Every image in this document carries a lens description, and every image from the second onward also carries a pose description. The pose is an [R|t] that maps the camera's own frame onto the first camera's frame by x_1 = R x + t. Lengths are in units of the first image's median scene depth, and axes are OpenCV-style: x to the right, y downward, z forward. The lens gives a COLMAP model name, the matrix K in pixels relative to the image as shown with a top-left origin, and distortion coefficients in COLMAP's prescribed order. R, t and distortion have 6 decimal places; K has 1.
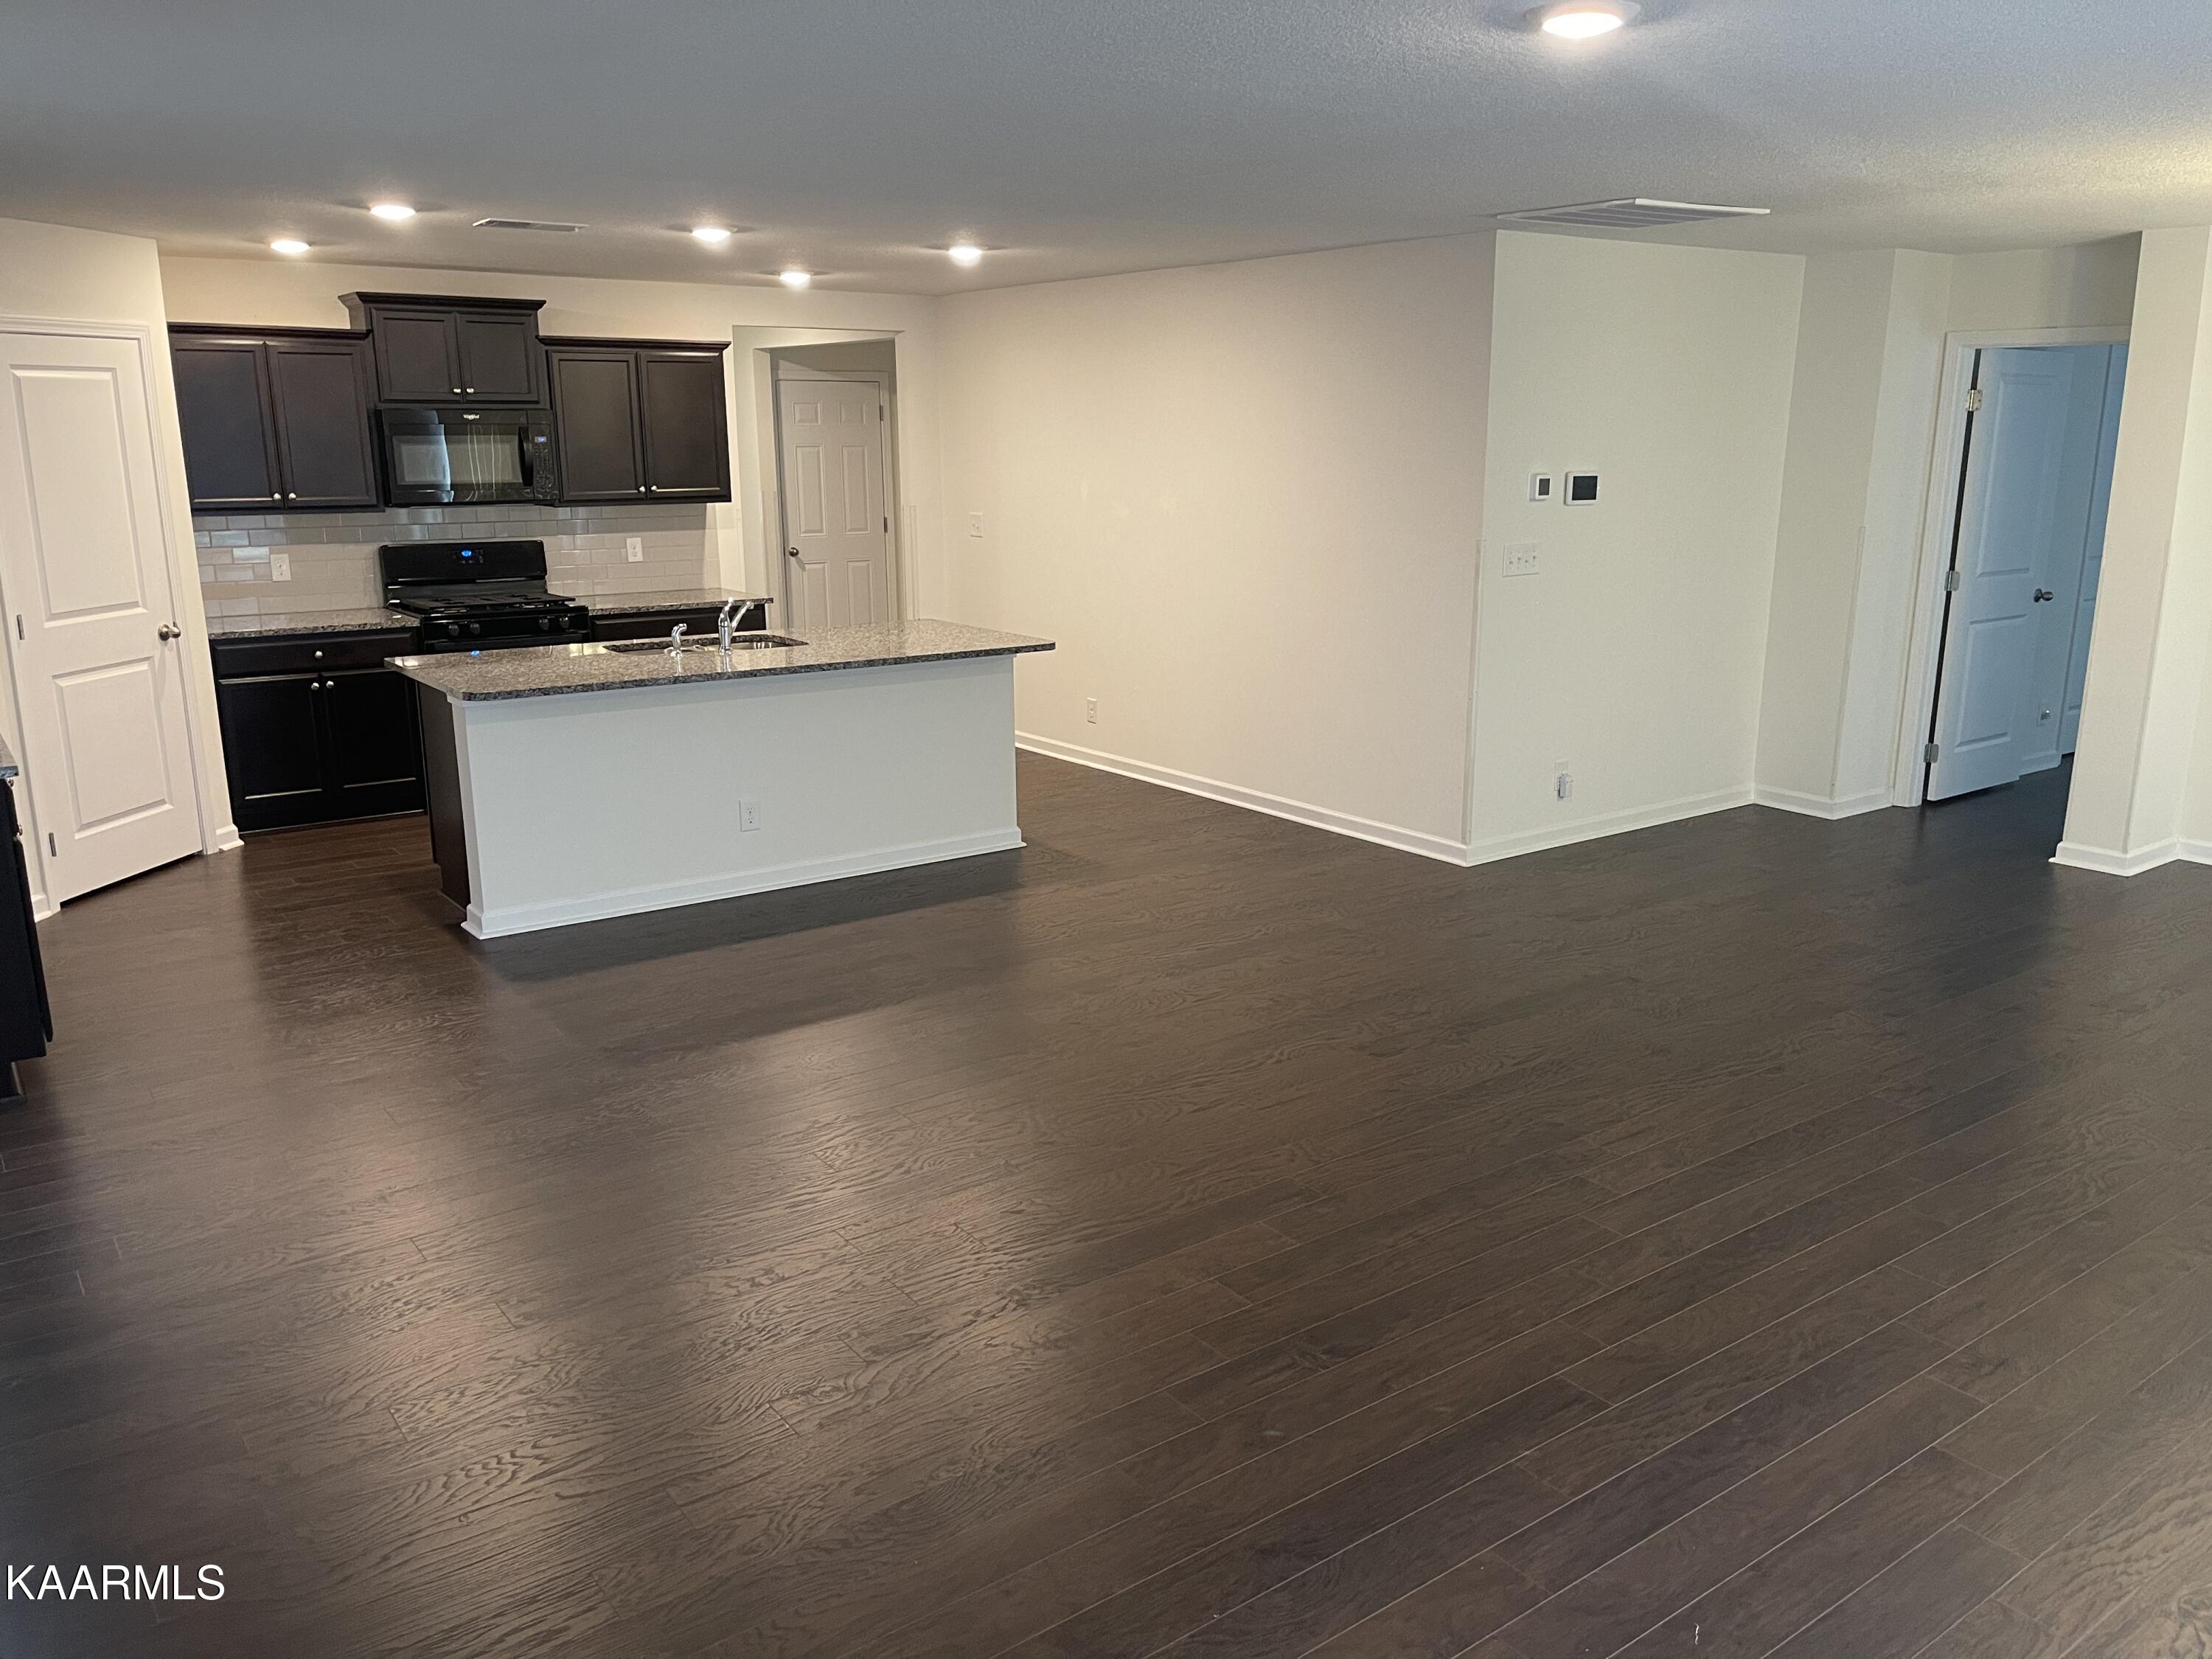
lens RADIAL K [[1648.0, 0, 1113.2], [0, 1648.0, 834.4], [0, 0, 1]] dist [0.043979, -0.051327]
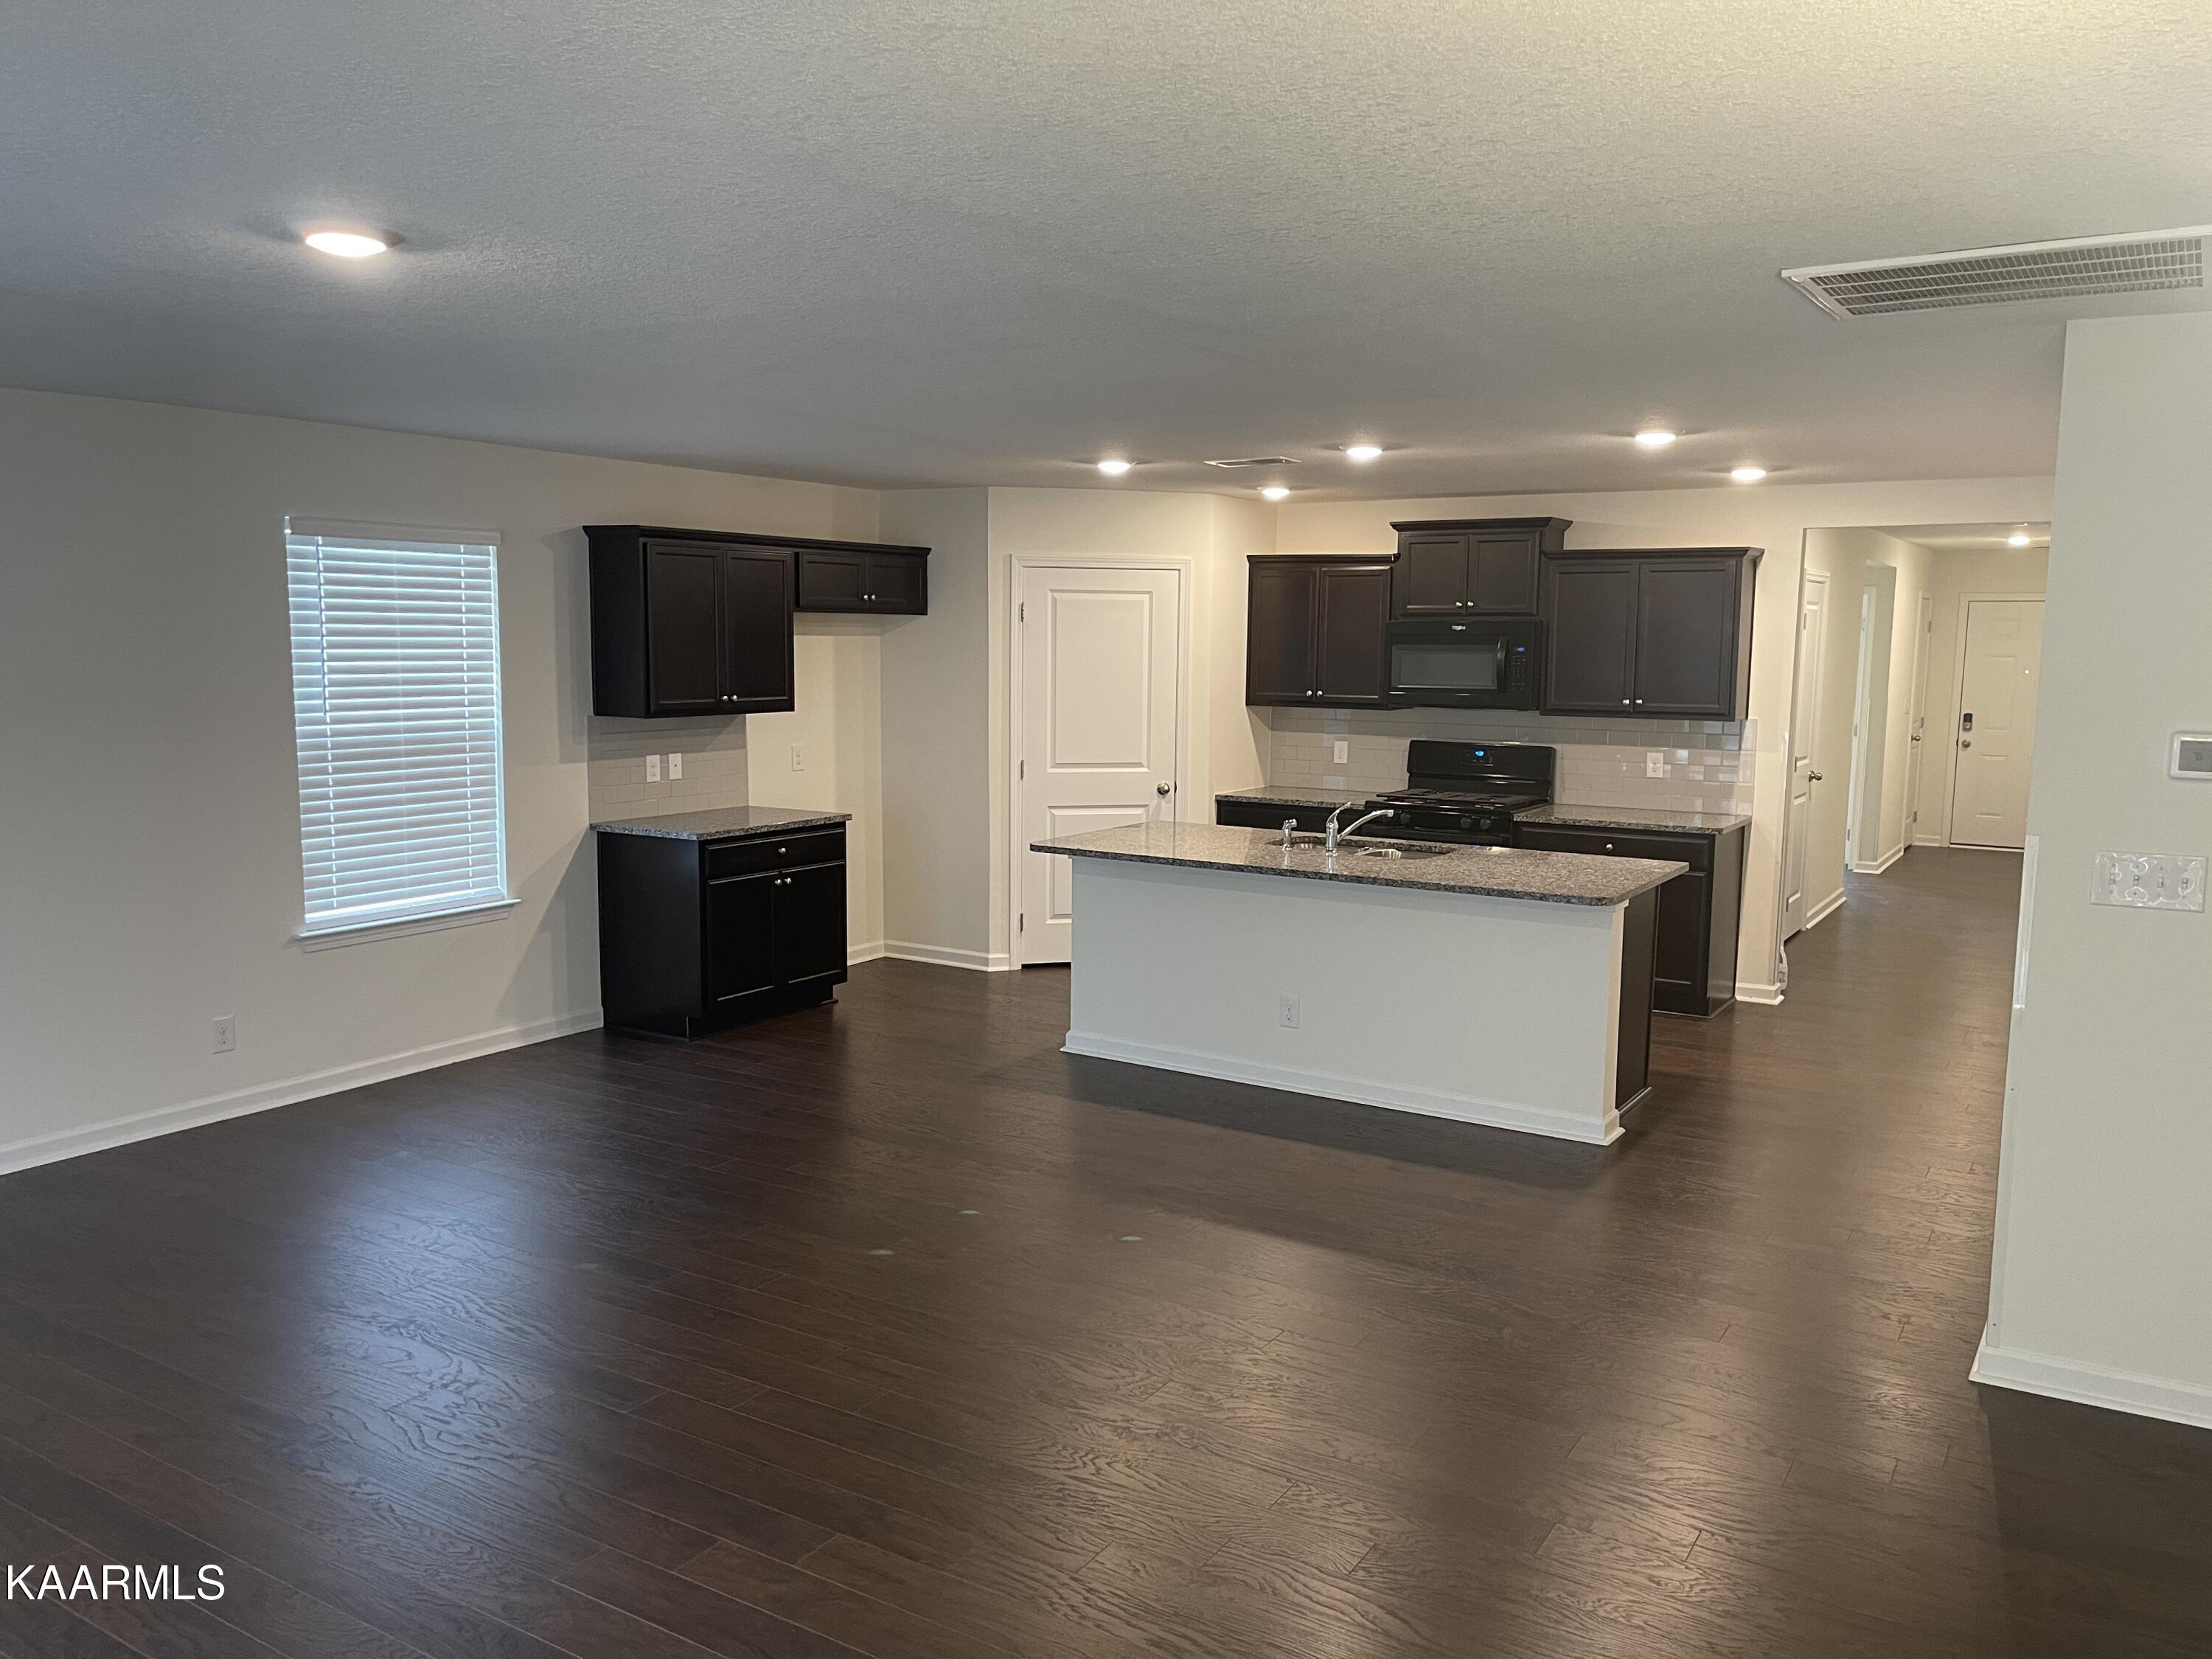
lens RADIAL K [[1684.0, 0, 1116.7], [0, 1684.0, 842.1], [0, 0, 1]] dist [0.054612, -0.081624]
pose [[0.363964, 0.120285, -0.923613, 0.679982], [-0.234444, 0.971530, 0.034139, -0.123399], [0.901424, 0.204110, 0.381803, 0.495474]]
